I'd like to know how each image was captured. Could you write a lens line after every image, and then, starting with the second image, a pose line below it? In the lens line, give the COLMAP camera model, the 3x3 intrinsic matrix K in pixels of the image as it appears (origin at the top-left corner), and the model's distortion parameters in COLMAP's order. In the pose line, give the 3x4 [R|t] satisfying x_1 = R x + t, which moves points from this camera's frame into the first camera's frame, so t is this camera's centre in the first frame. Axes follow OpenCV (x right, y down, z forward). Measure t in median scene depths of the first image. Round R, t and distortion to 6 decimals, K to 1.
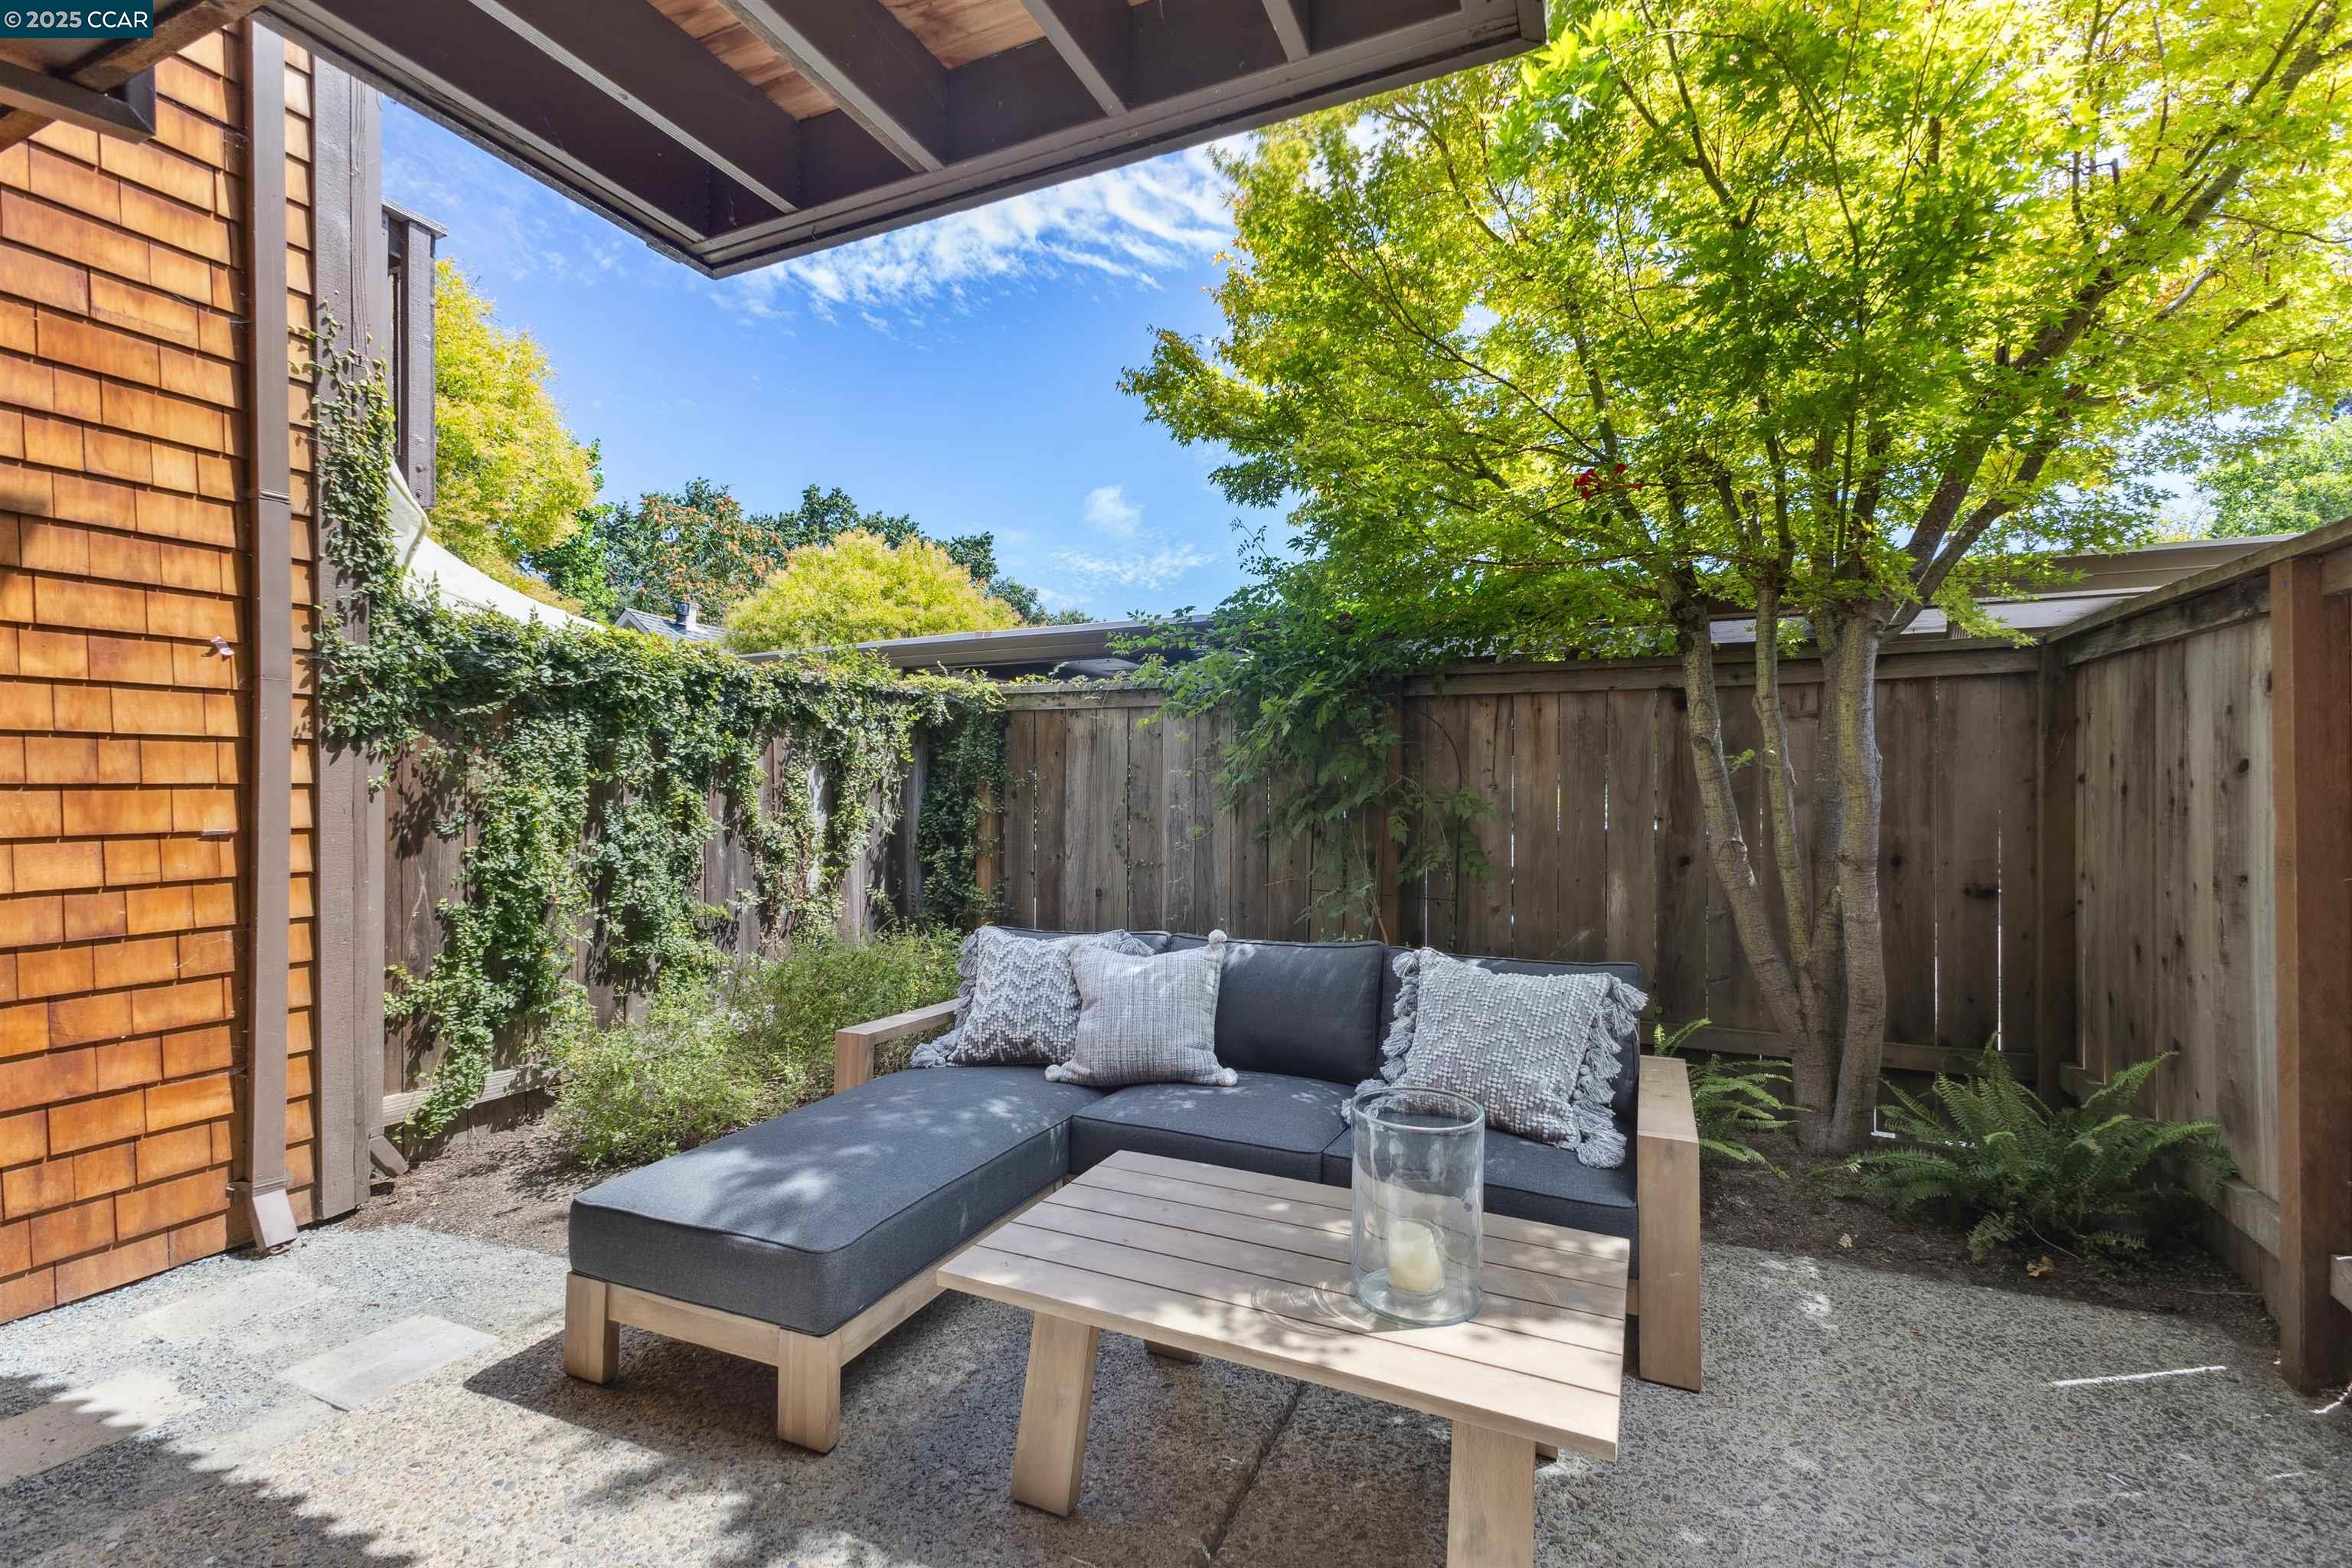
lens RADIAL K [[1022.4, 0, 1168.0], [0, 1022.4, 779.0], [0, 0, 1]] dist [0.022161, -0.005677]
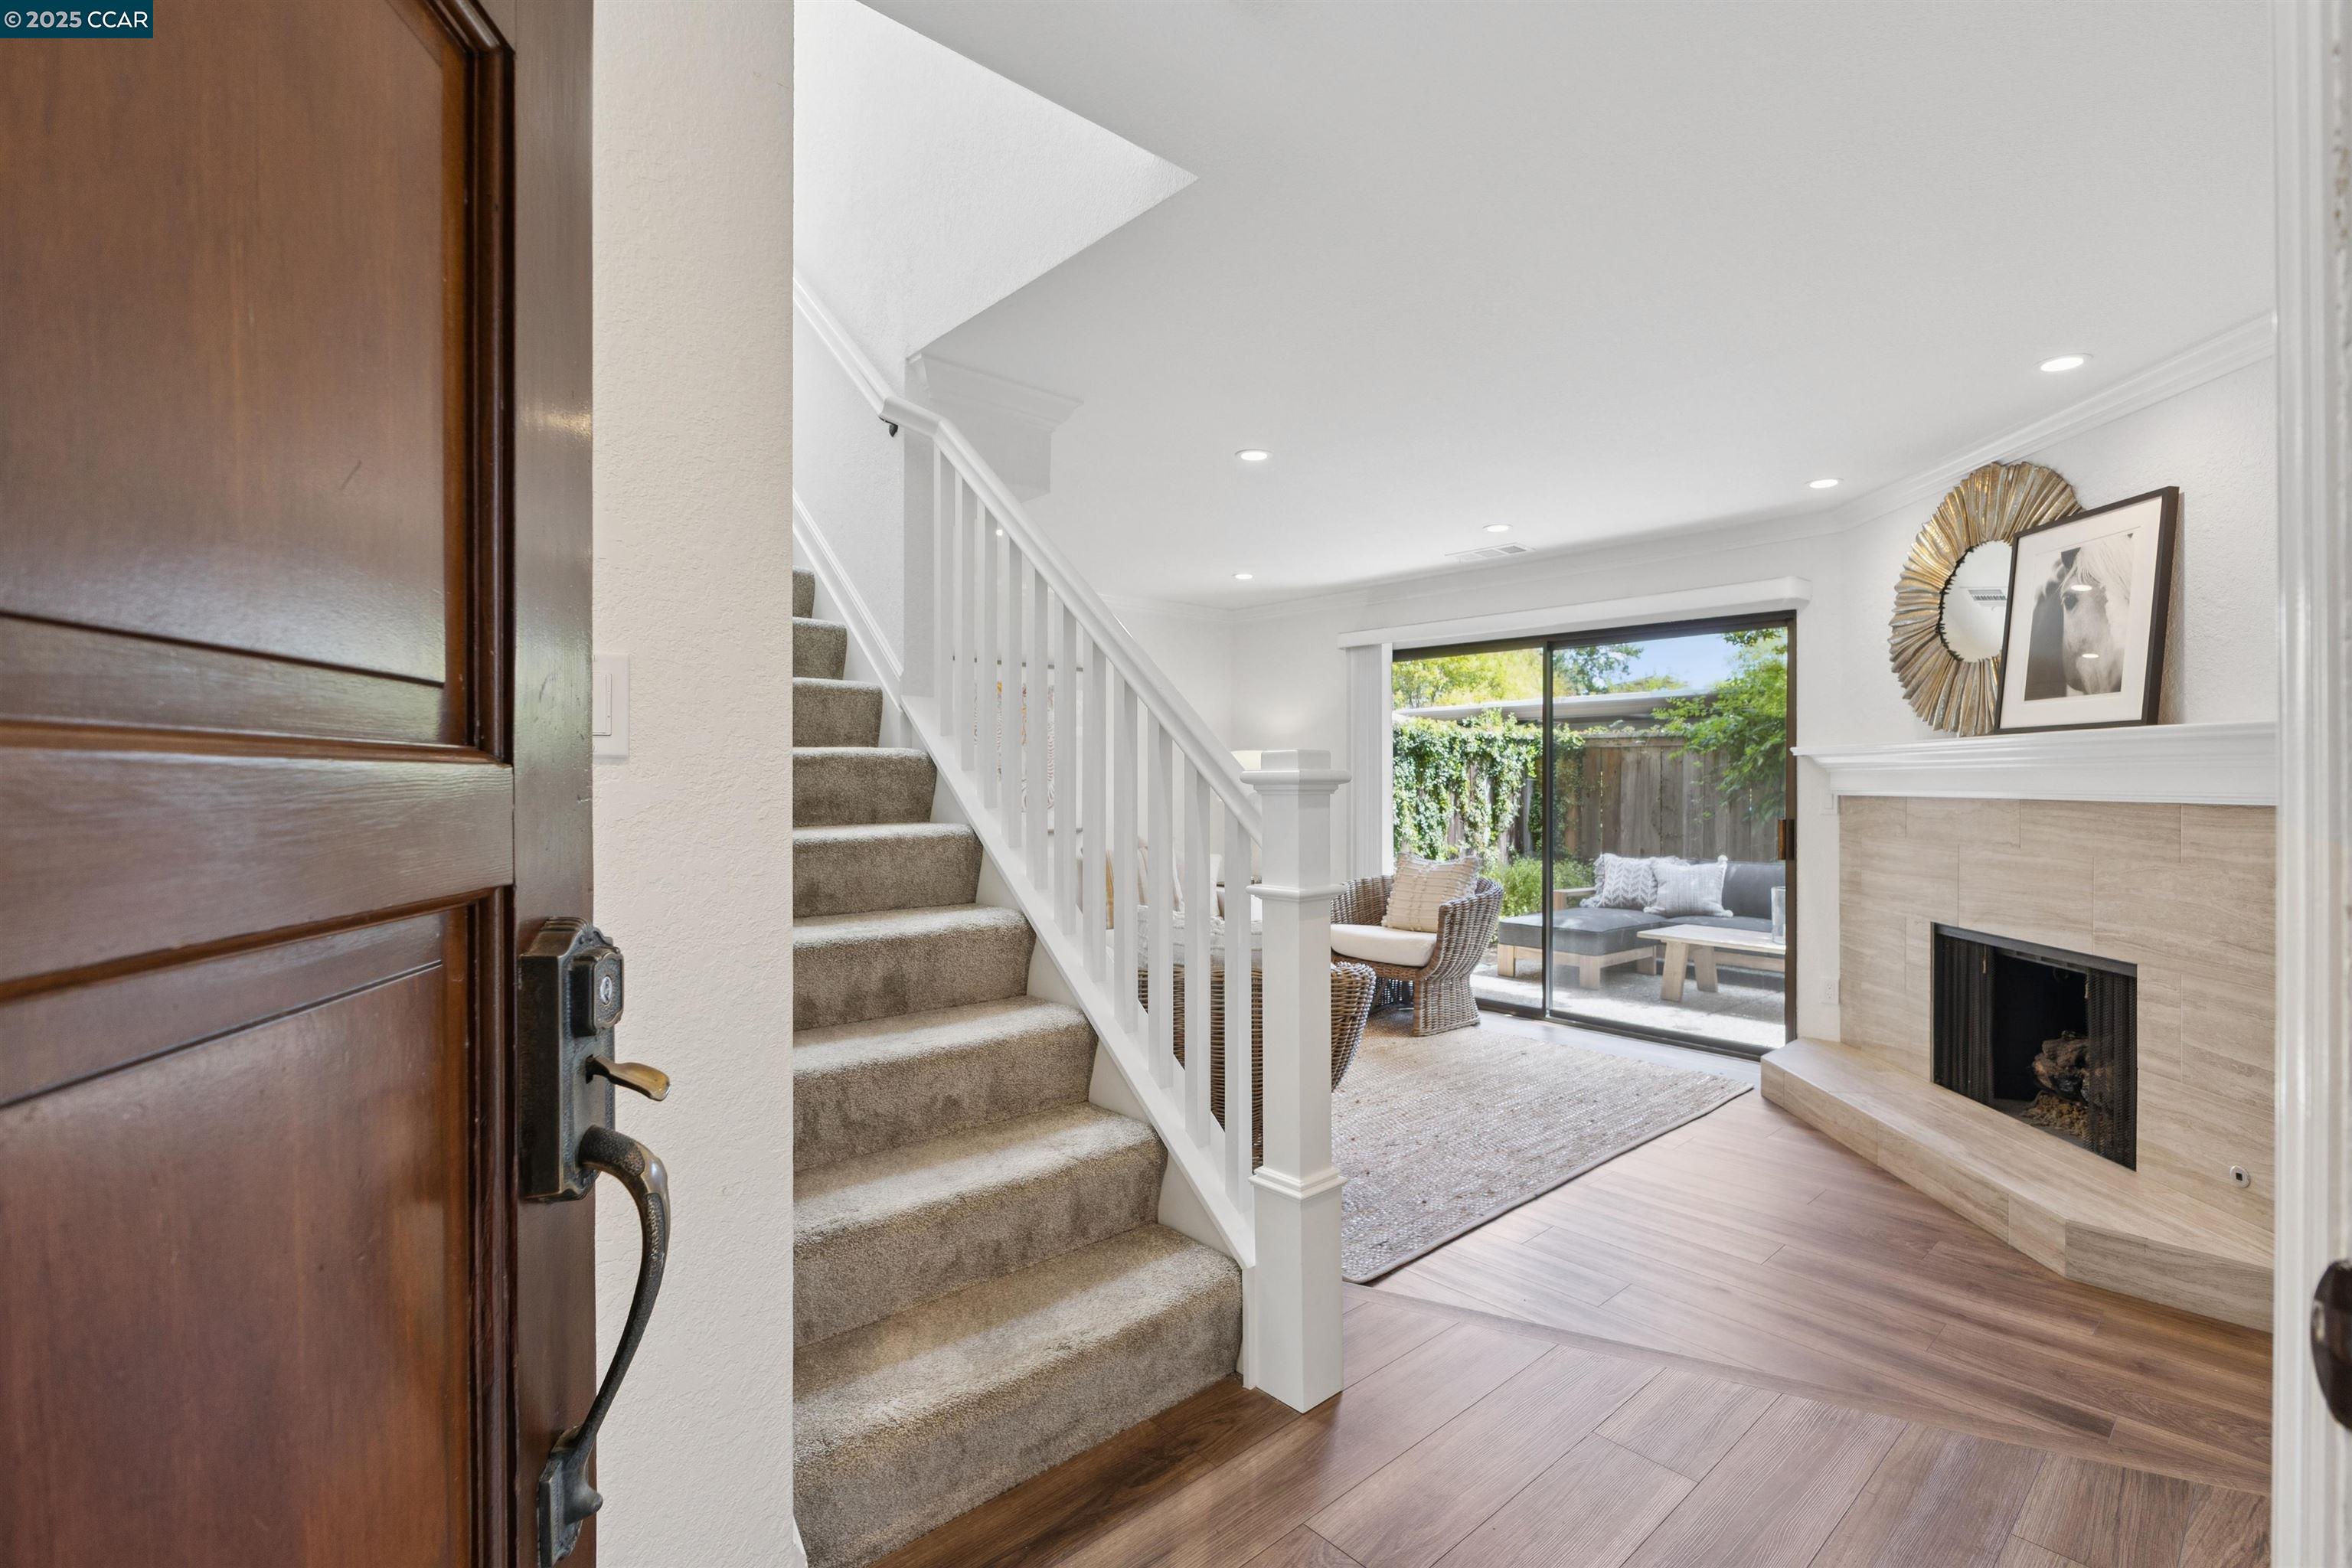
lens RADIAL K [[1062.0, 0, 1178.0], [0, 1062.0, 777.7], [0, 0, 1]] dist [0.000907, -0.002983]
pose [[0.918684, 0.002344, -0.394987, -0.095421], [-0.001291, 0.999995, 0.002932, -0.023349], [0.394992, -0.002184, 0.918682, -1.196103]]
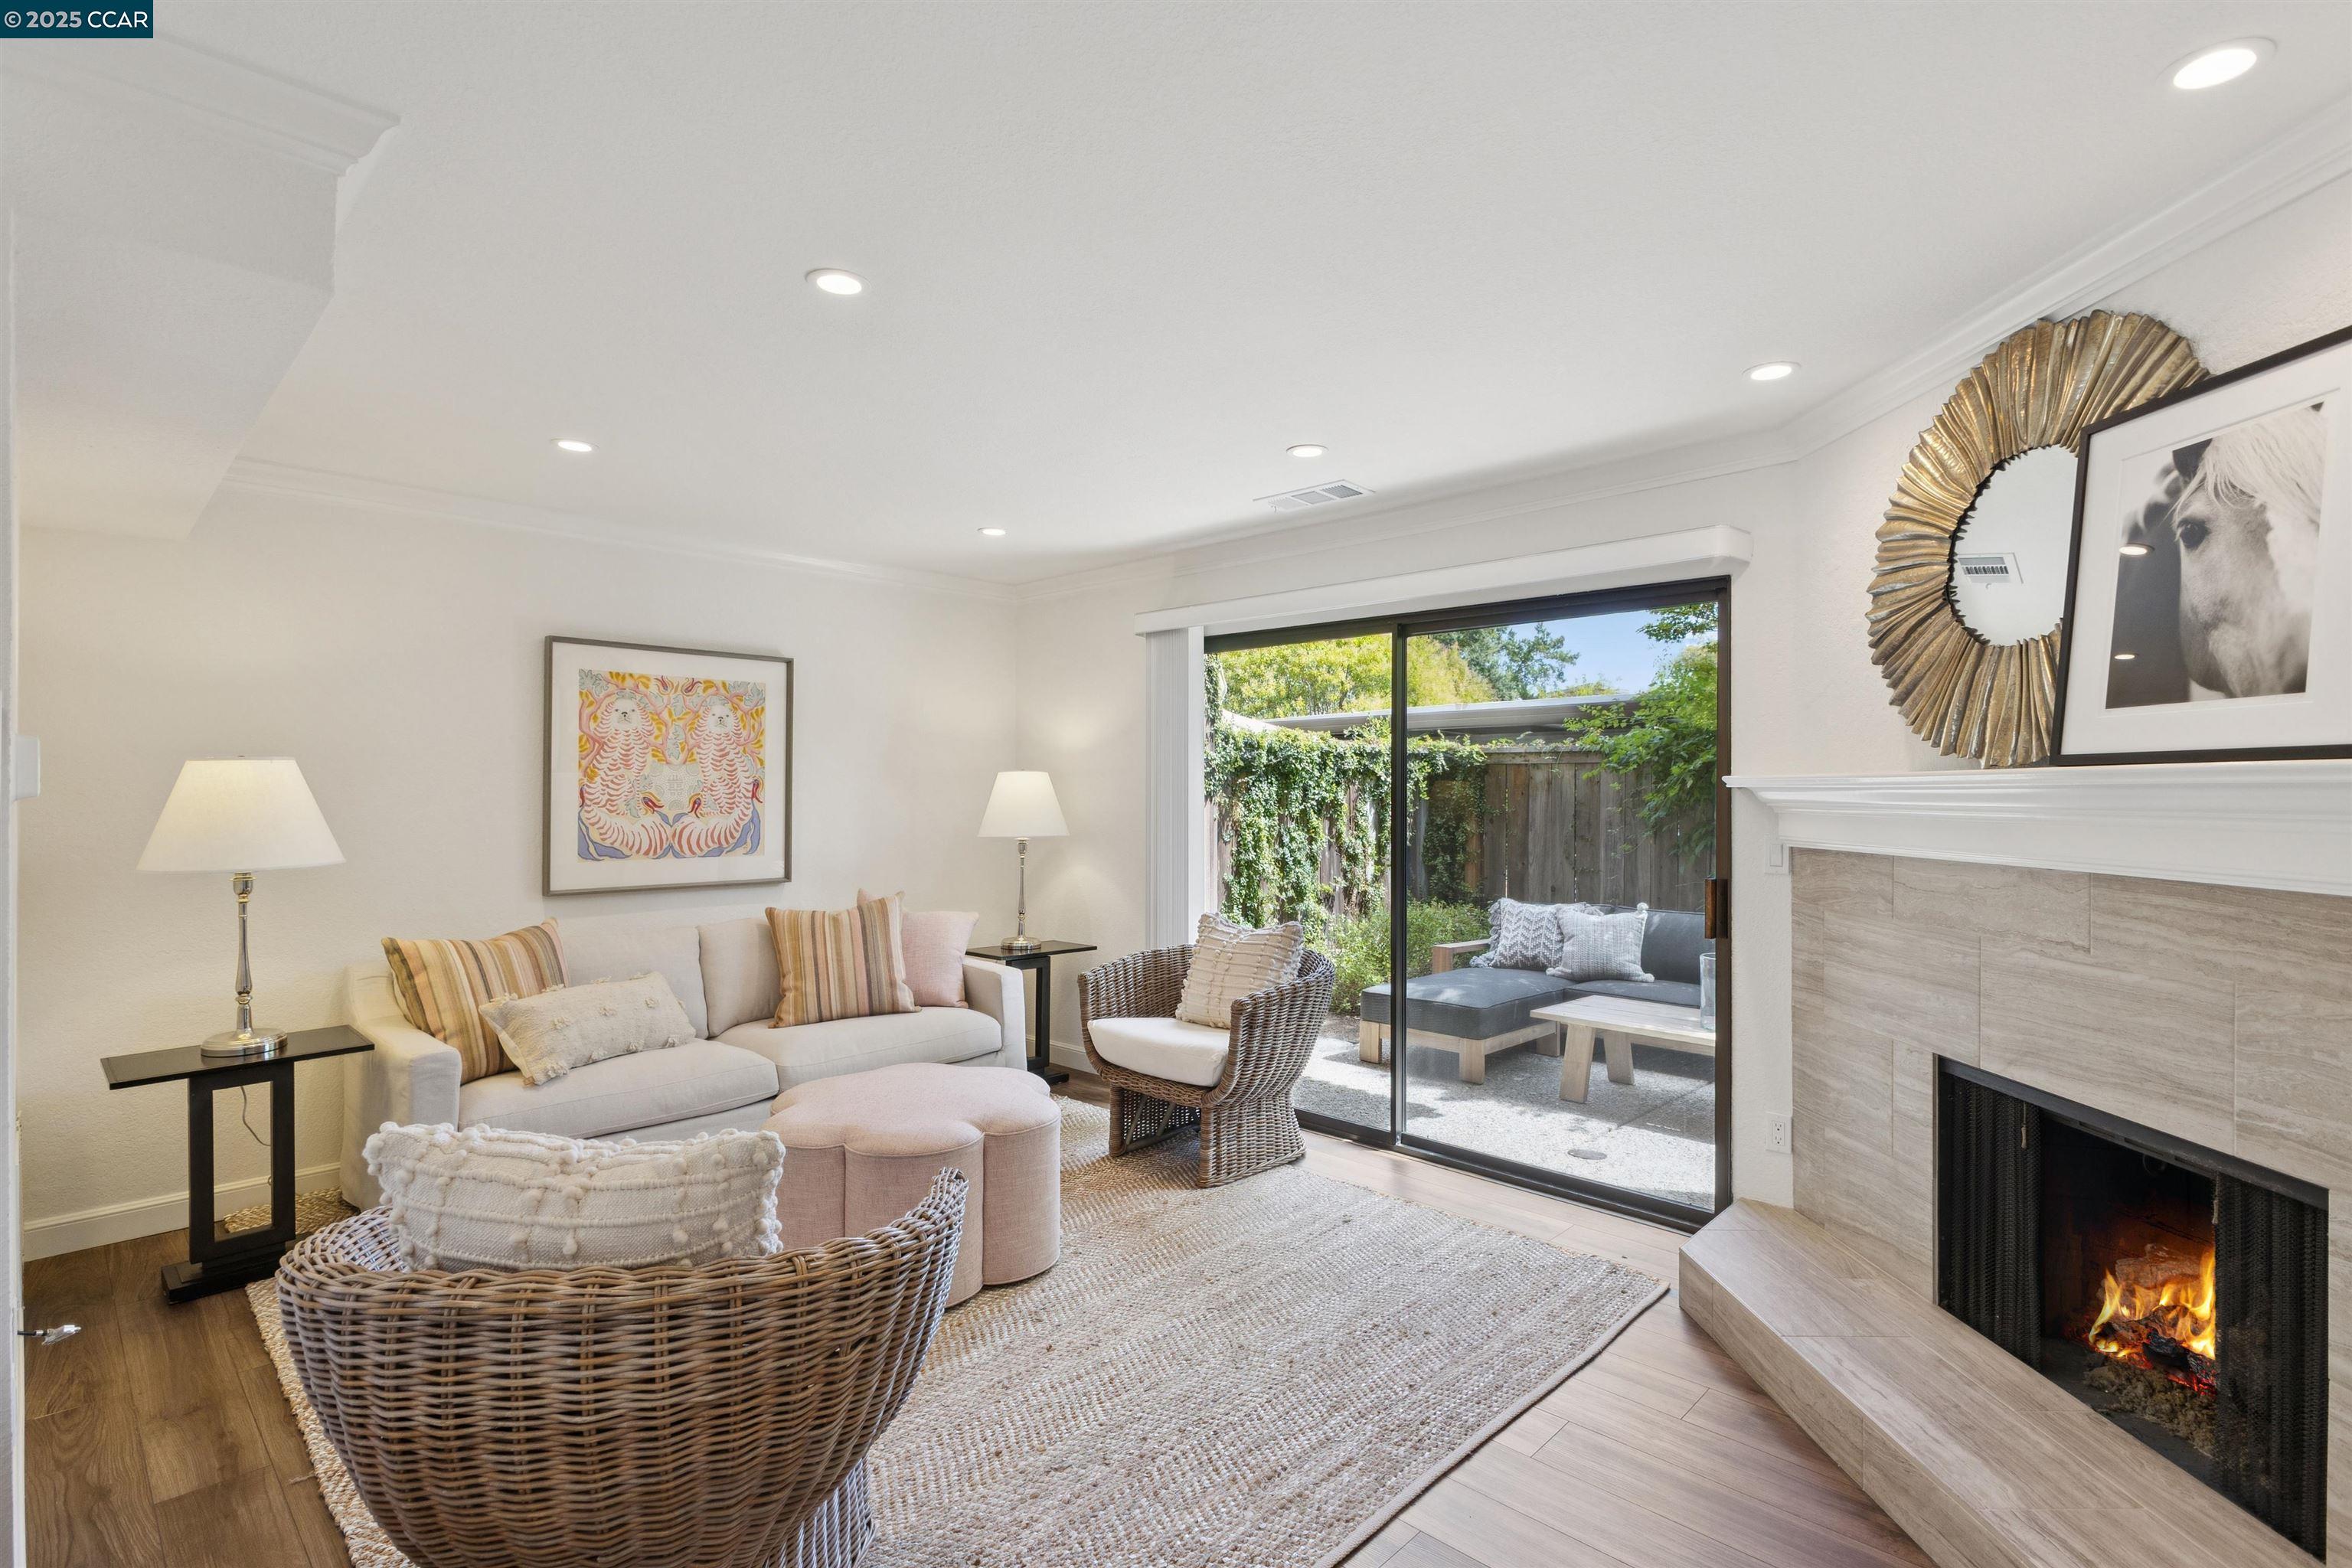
lens RADIAL K [[1116.0, 0, 1178.8], [0, 1116.0, 780.1], [0, 0, 1]] dist [0.002144, -0.002440]
pose [[0.942972, 0.002068, -0.332865, -0.049598], [-0.003575, 0.999986, -0.003913, -0.043709], [0.332852, 0.004880, 0.942967, -0.829503]]
